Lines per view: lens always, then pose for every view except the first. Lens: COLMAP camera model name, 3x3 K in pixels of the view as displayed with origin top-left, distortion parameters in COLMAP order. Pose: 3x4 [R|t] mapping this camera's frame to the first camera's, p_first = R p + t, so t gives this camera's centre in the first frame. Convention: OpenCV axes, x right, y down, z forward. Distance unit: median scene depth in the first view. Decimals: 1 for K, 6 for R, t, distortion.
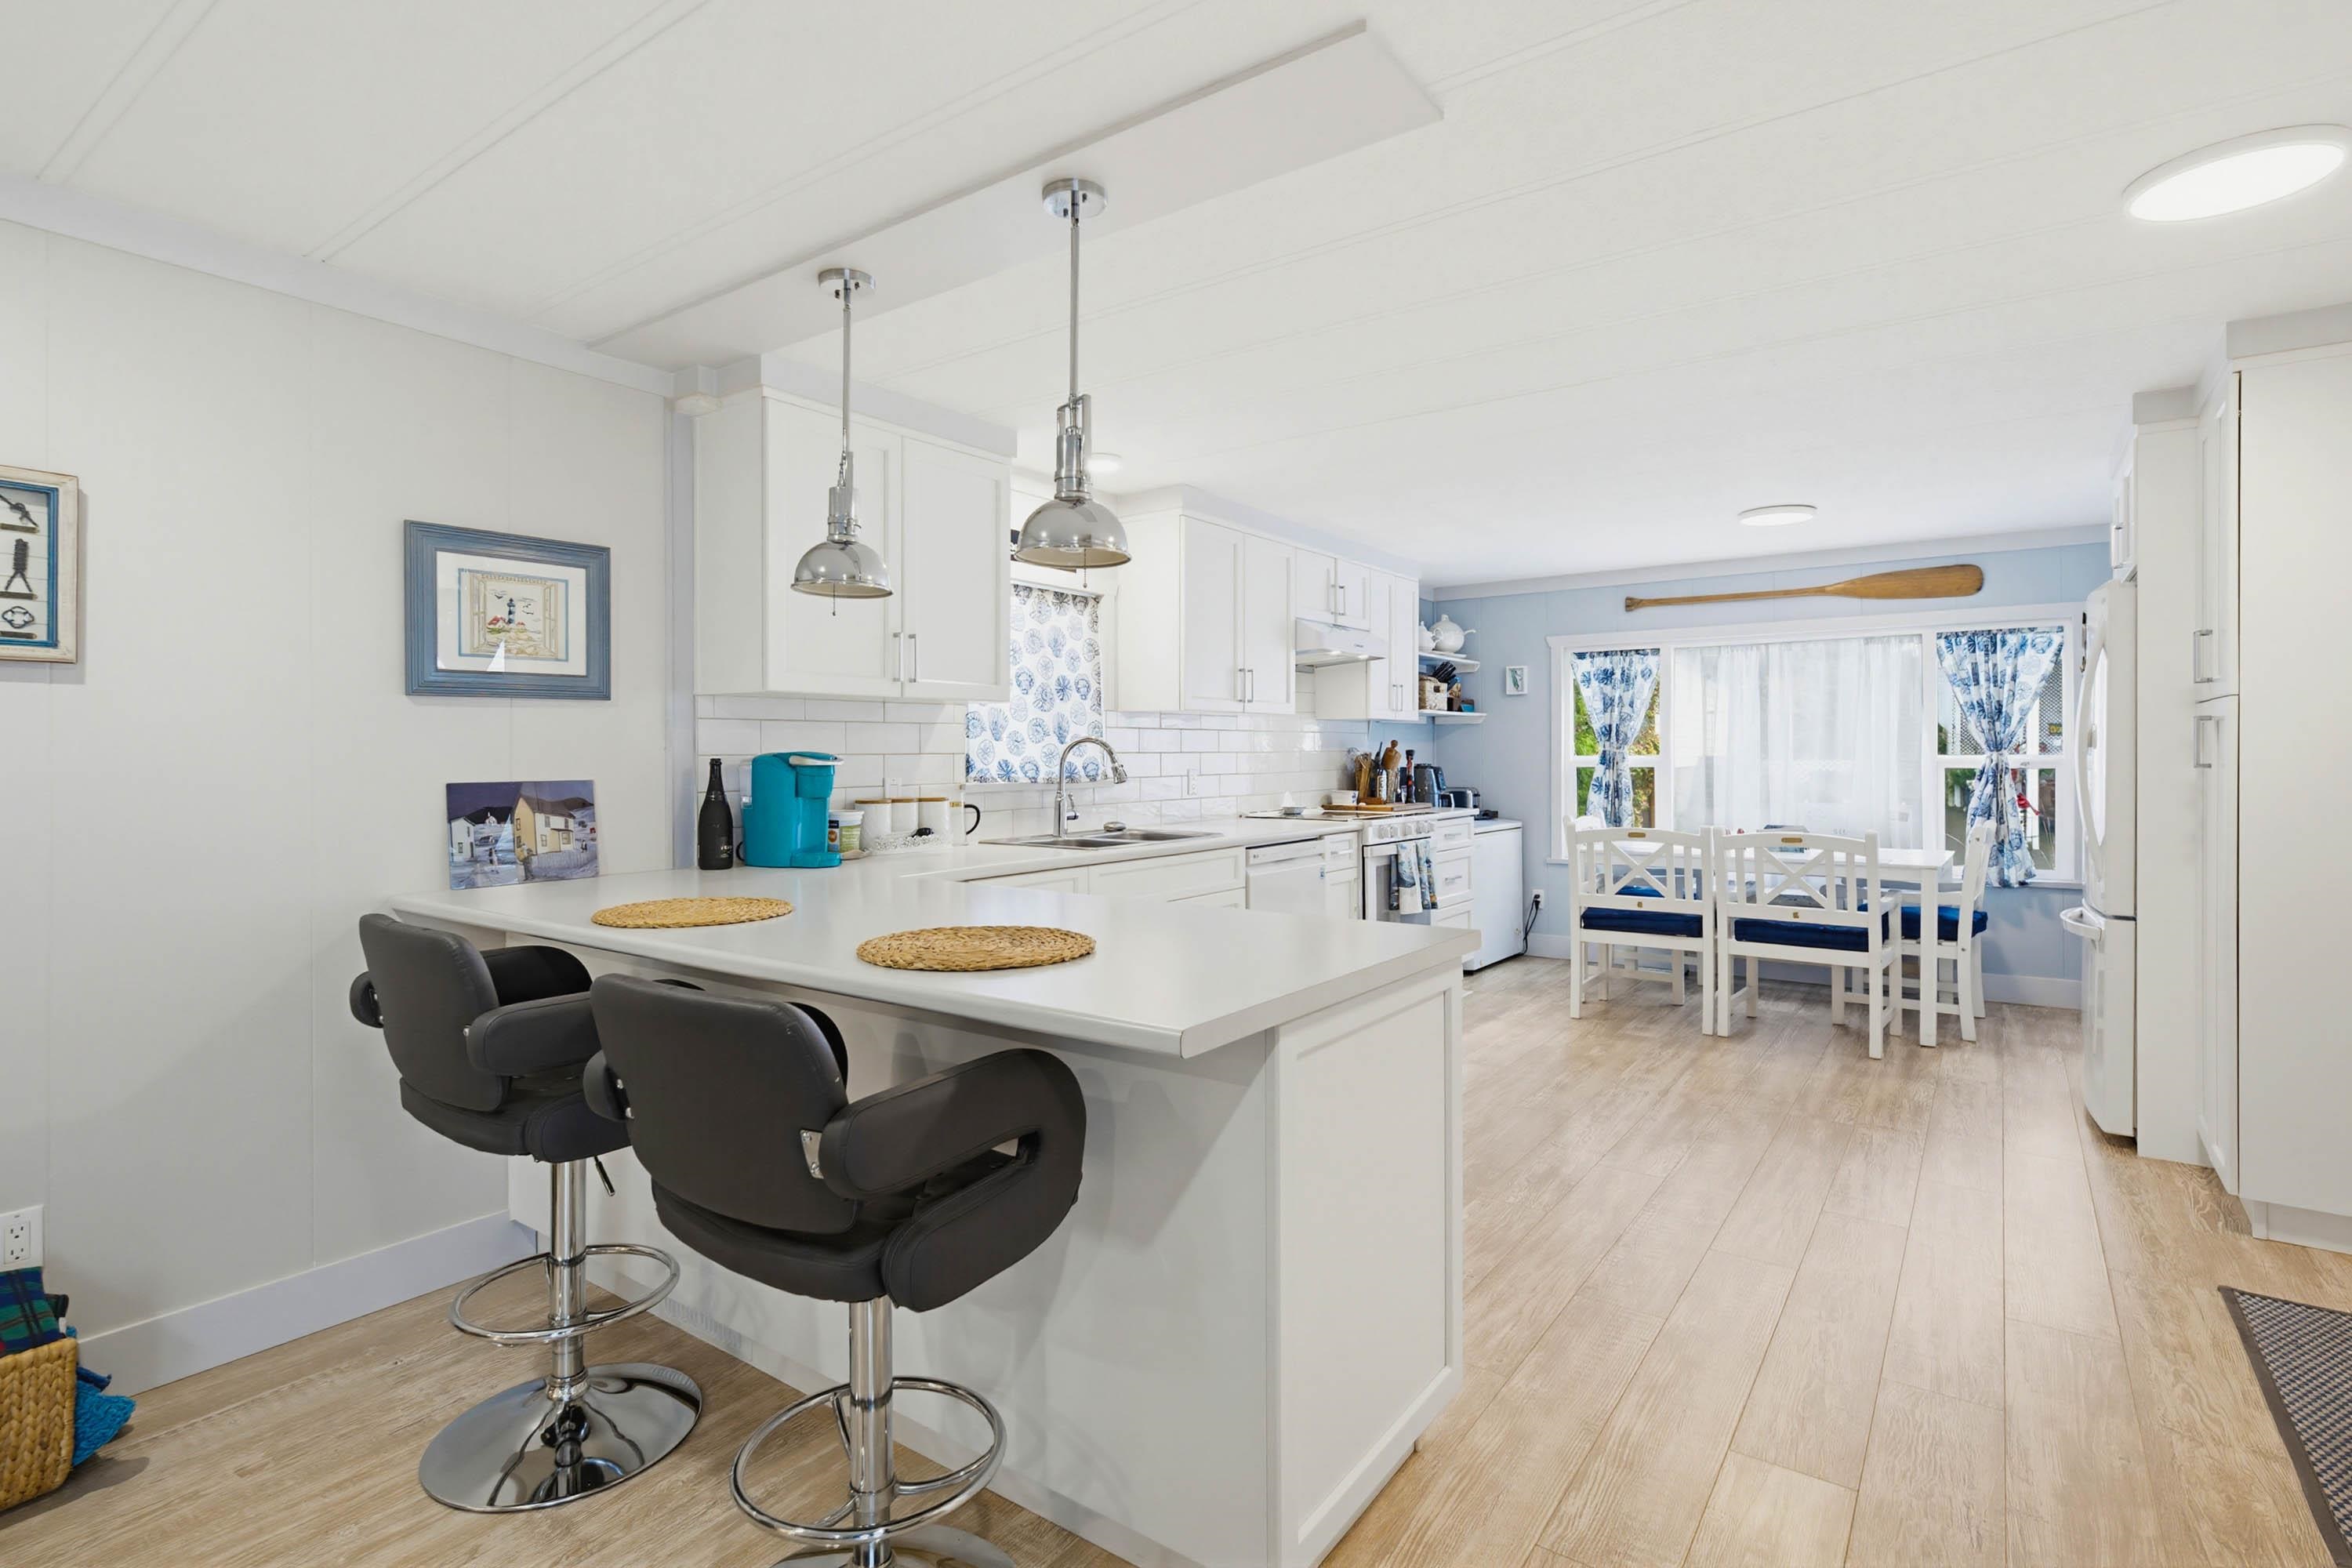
lens RADIAL K [[1146.7, 0, 1165.7], [0, 1146.7, 755.6], [0, 0, 1]] dist [0.004066, -0.000089]
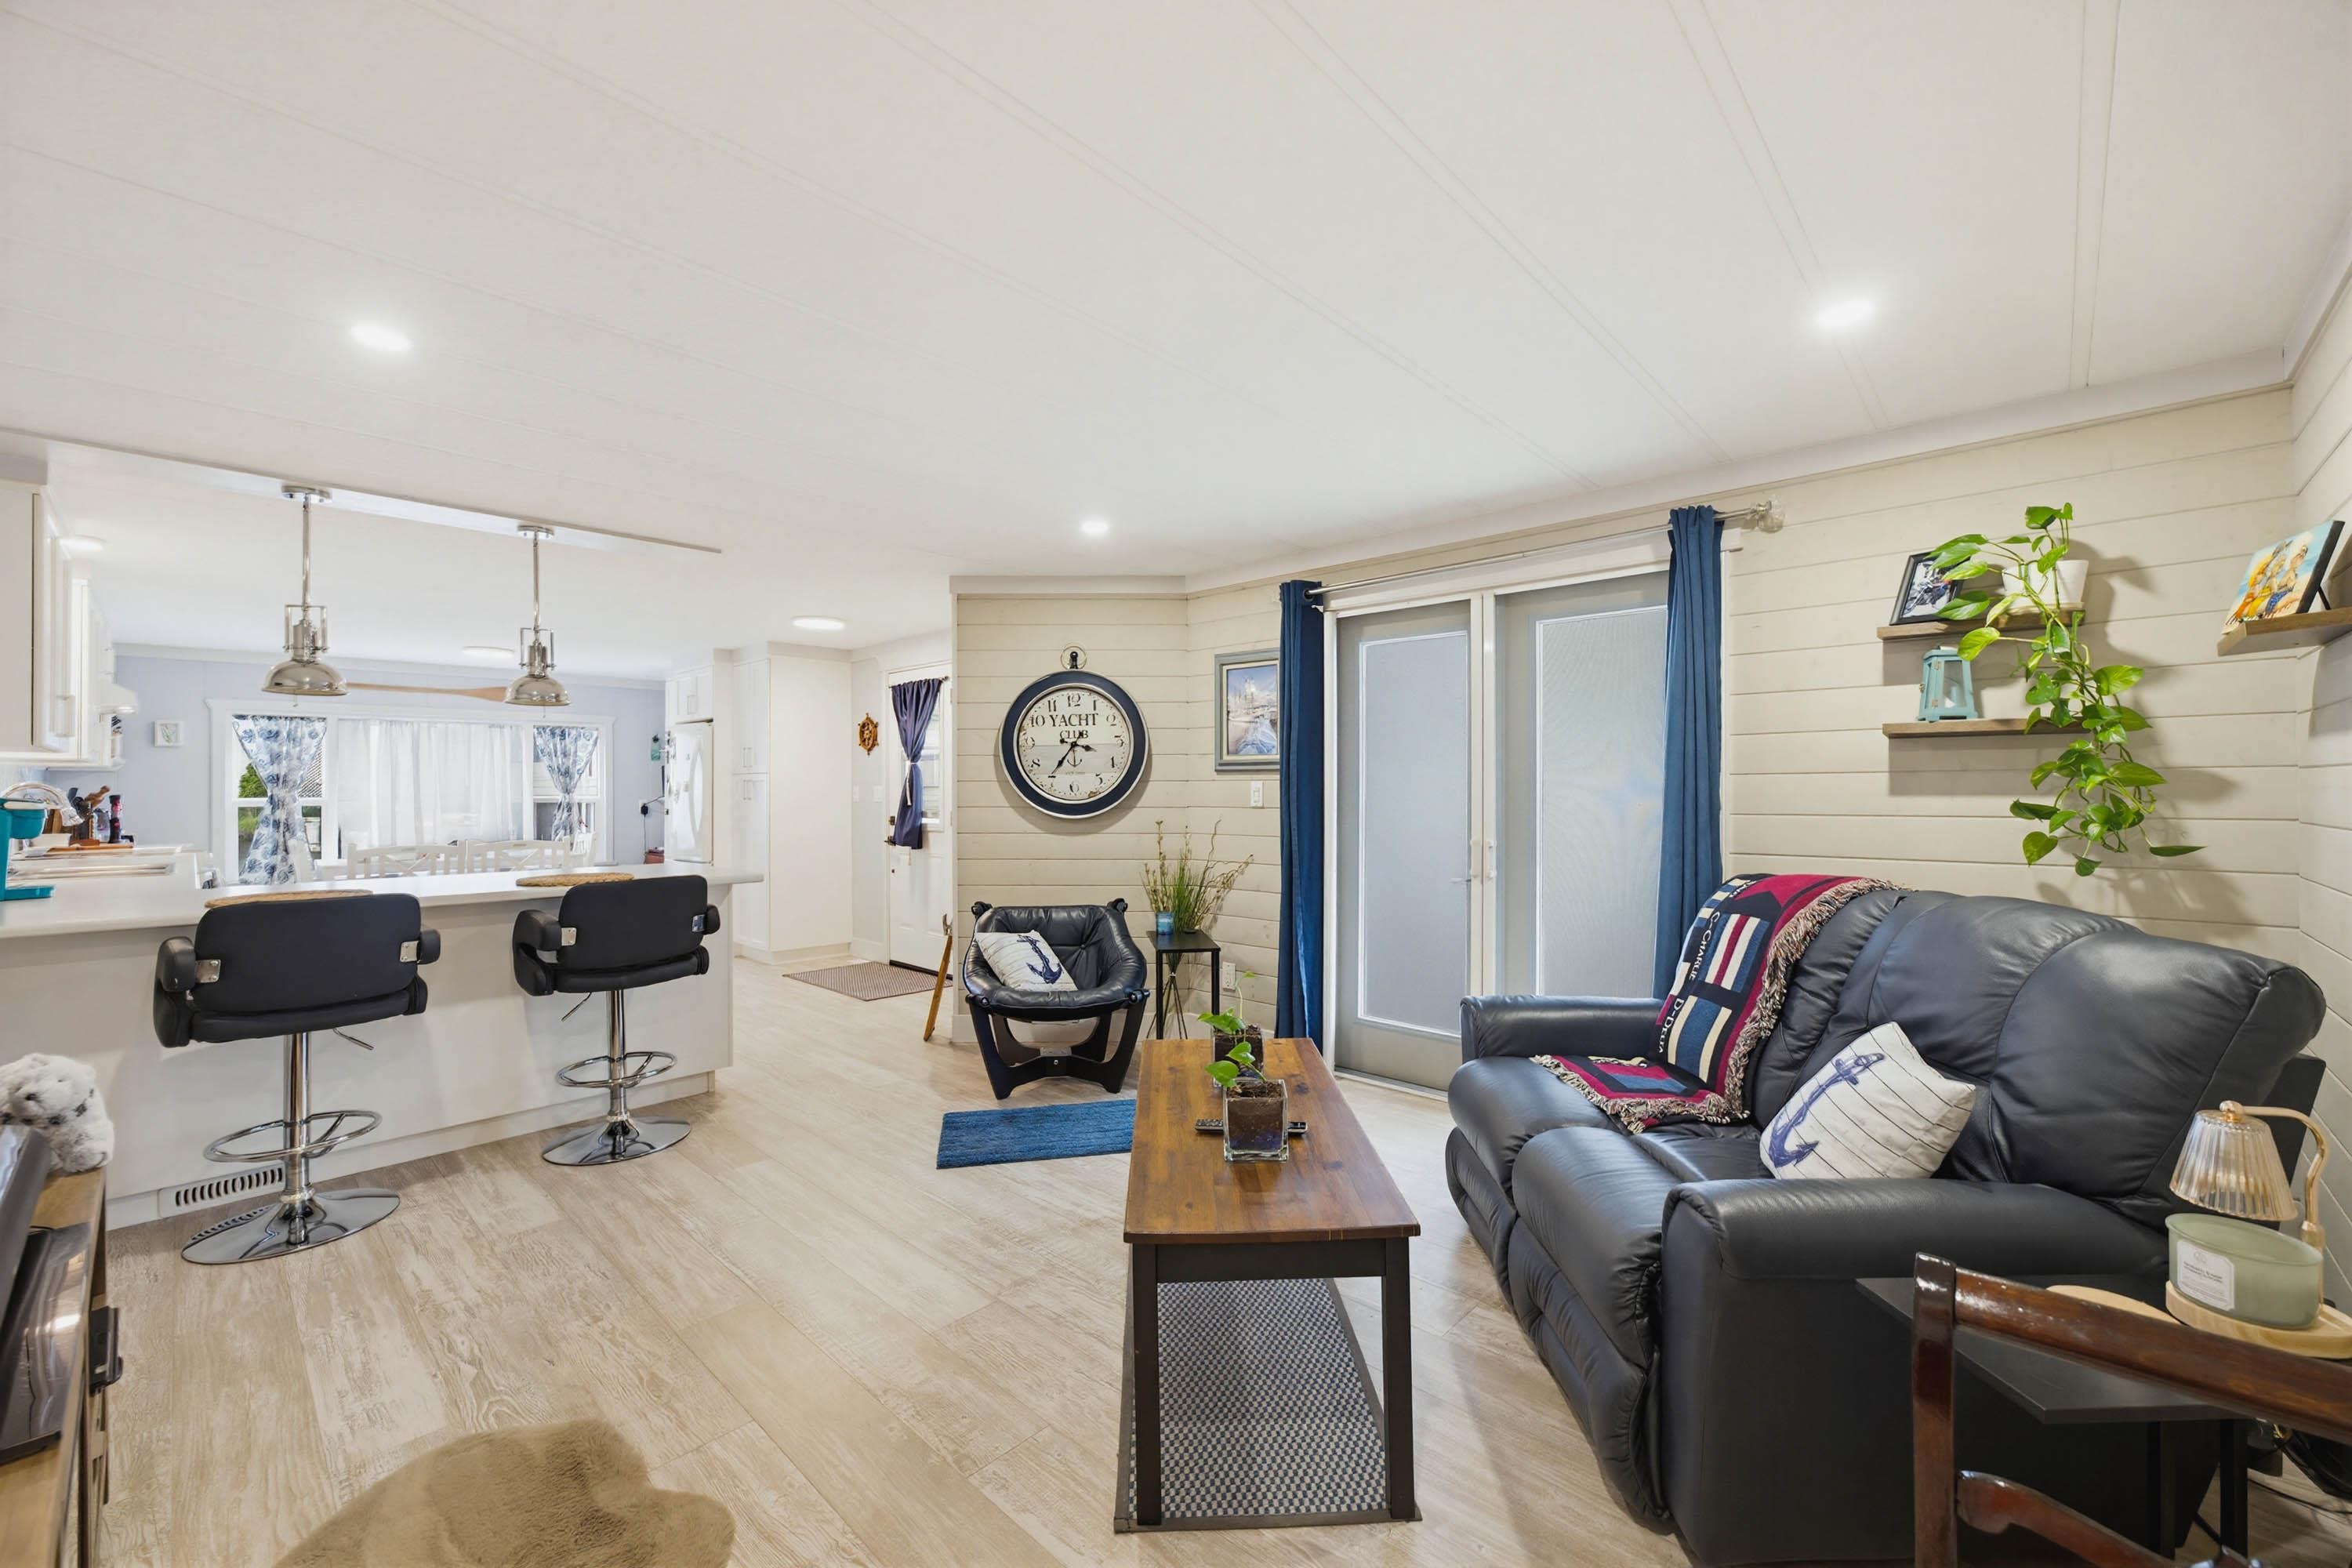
lens RADIAL K [[939.0, 0, 1188.0], [0, 939.0, 782.4], [0, 0, 1]] dist [-0.024348, 0.018534]
pose [[0.120040, 0.008537, 0.992732, -0.625772], [0.007070, 0.999930, -0.009454, -0.000767], [-0.992744, 0.008154, 0.119971, -0.149149]]
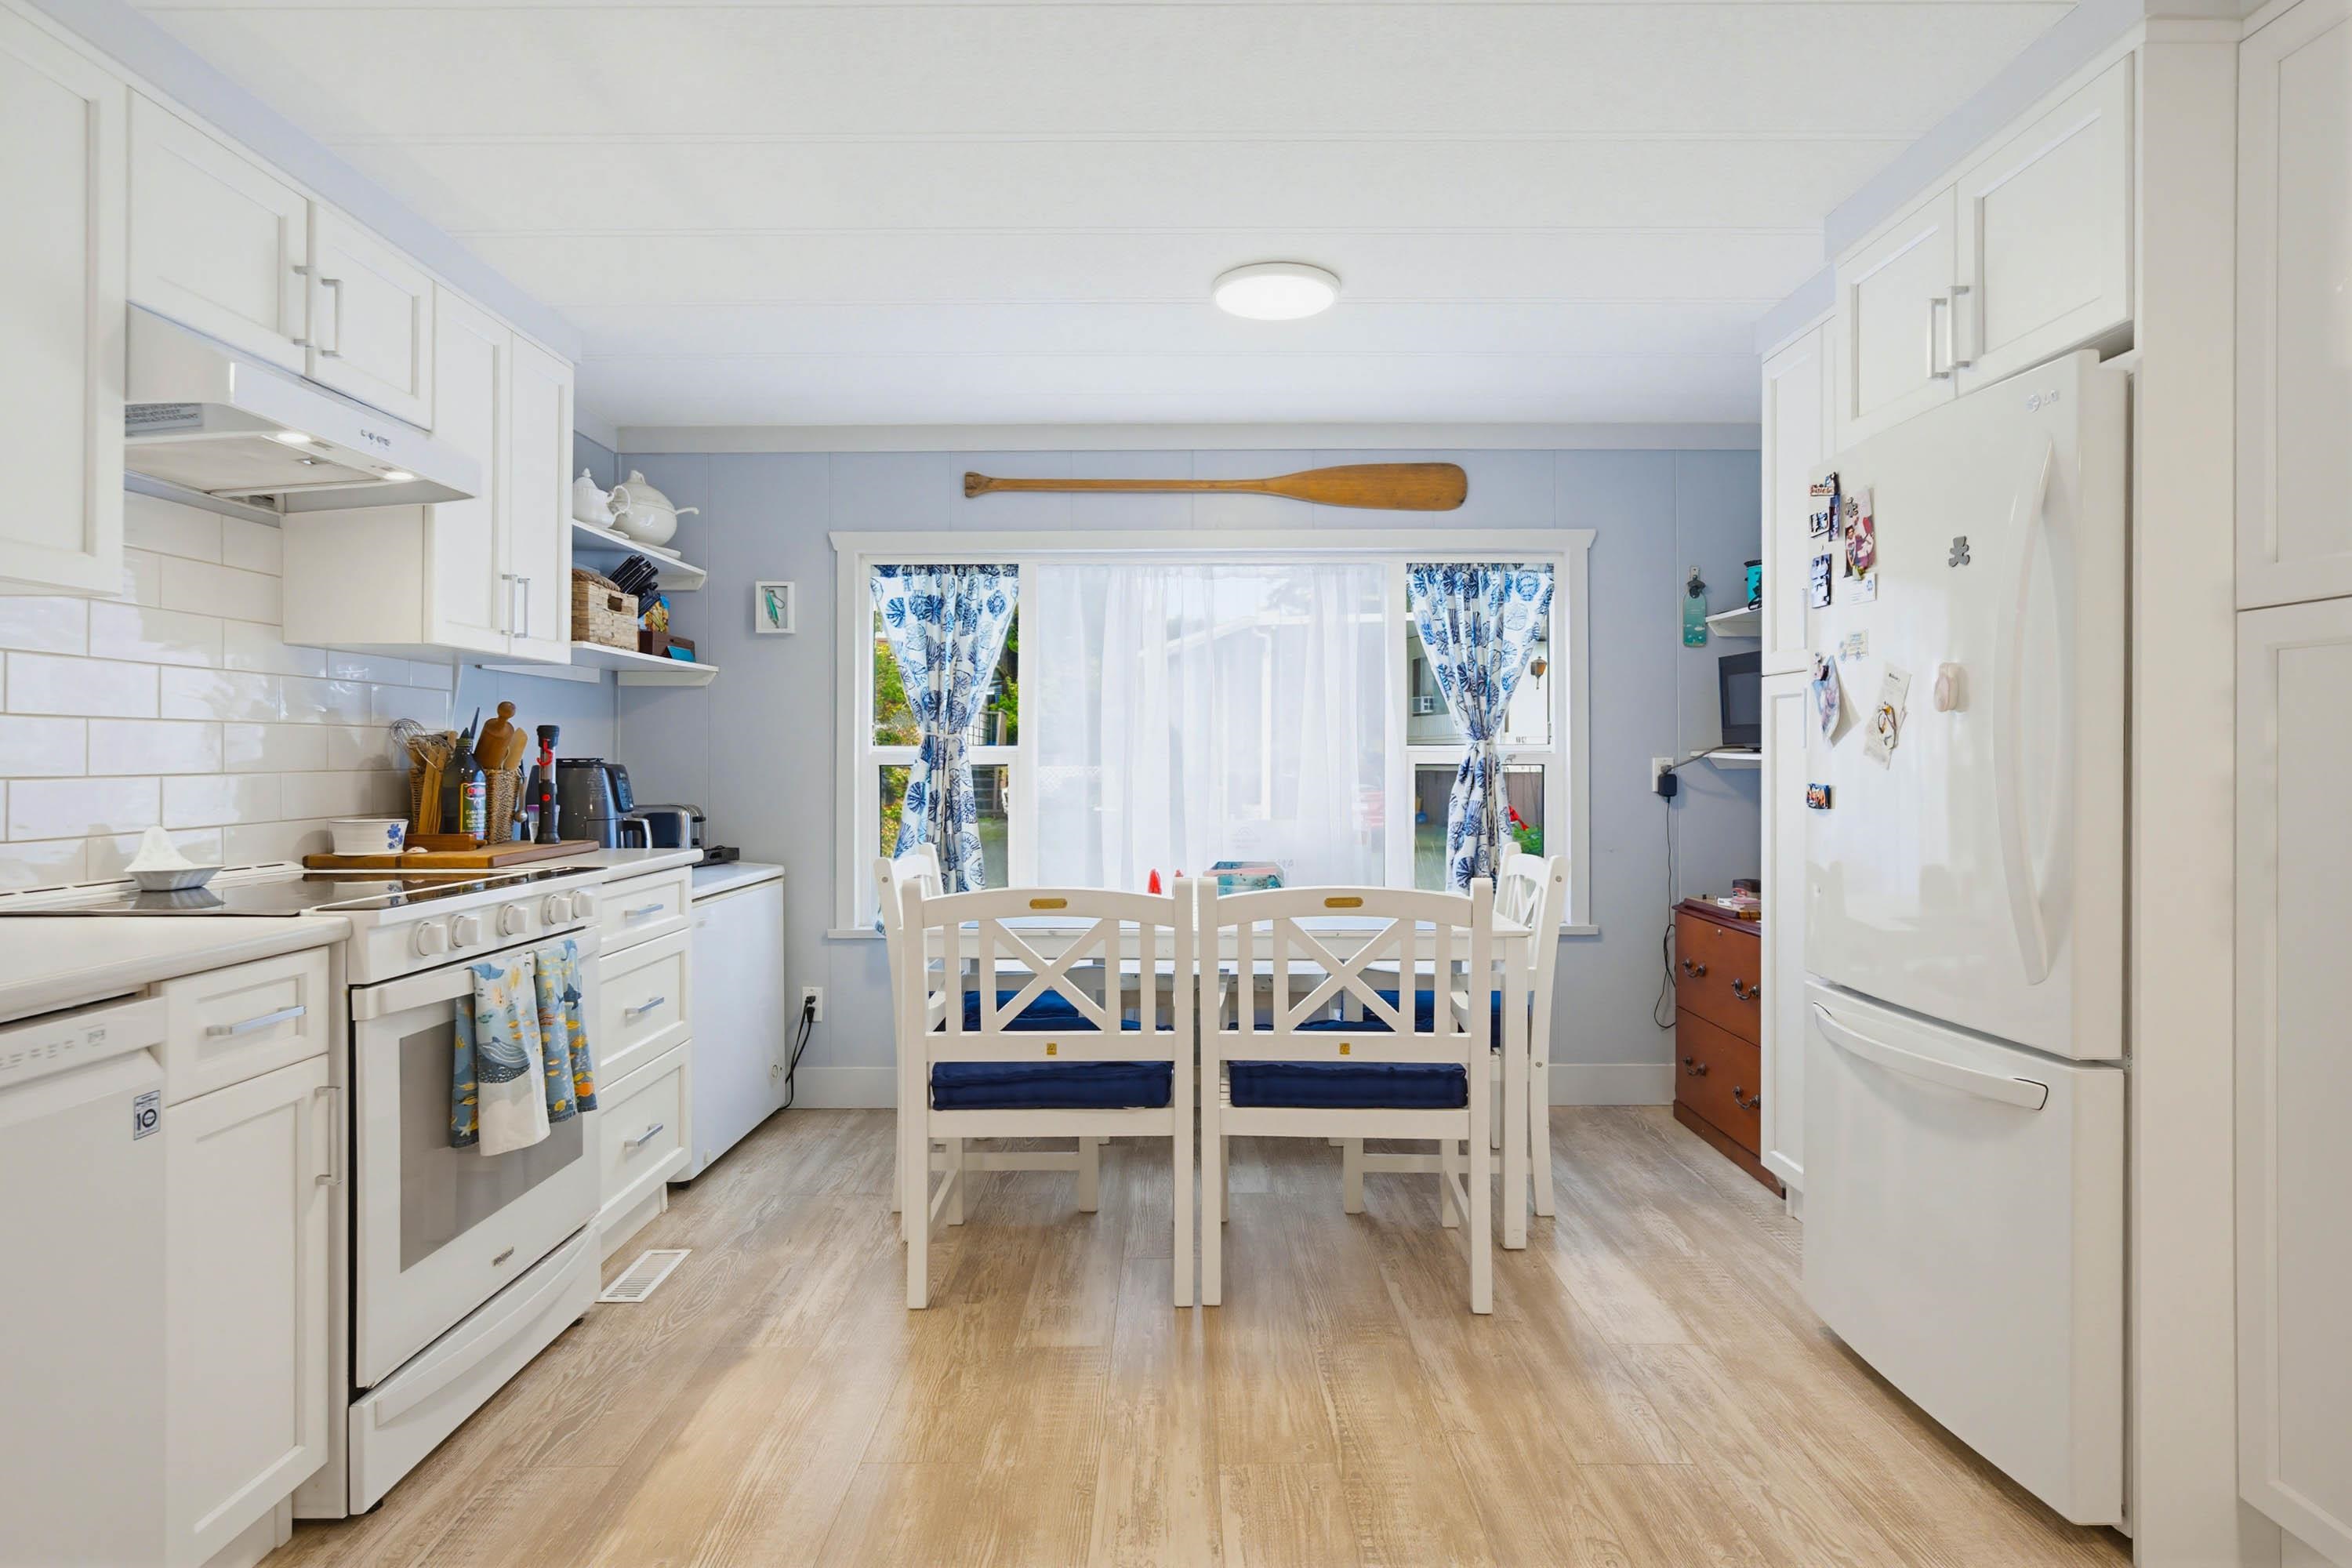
lens RADIAL K [[1251.2, 0, 1177.3], [0, 1251.2, 751.9], [0, 0, 1]] dist [-0.006868, 0.001026]
pose [[0.809211, 0.006590, 0.587481, 0.140059], [-0.001057, 0.999952, -0.009762, 0.011360], [-0.587517, 0.007279, 0.809179, 0.510249]]
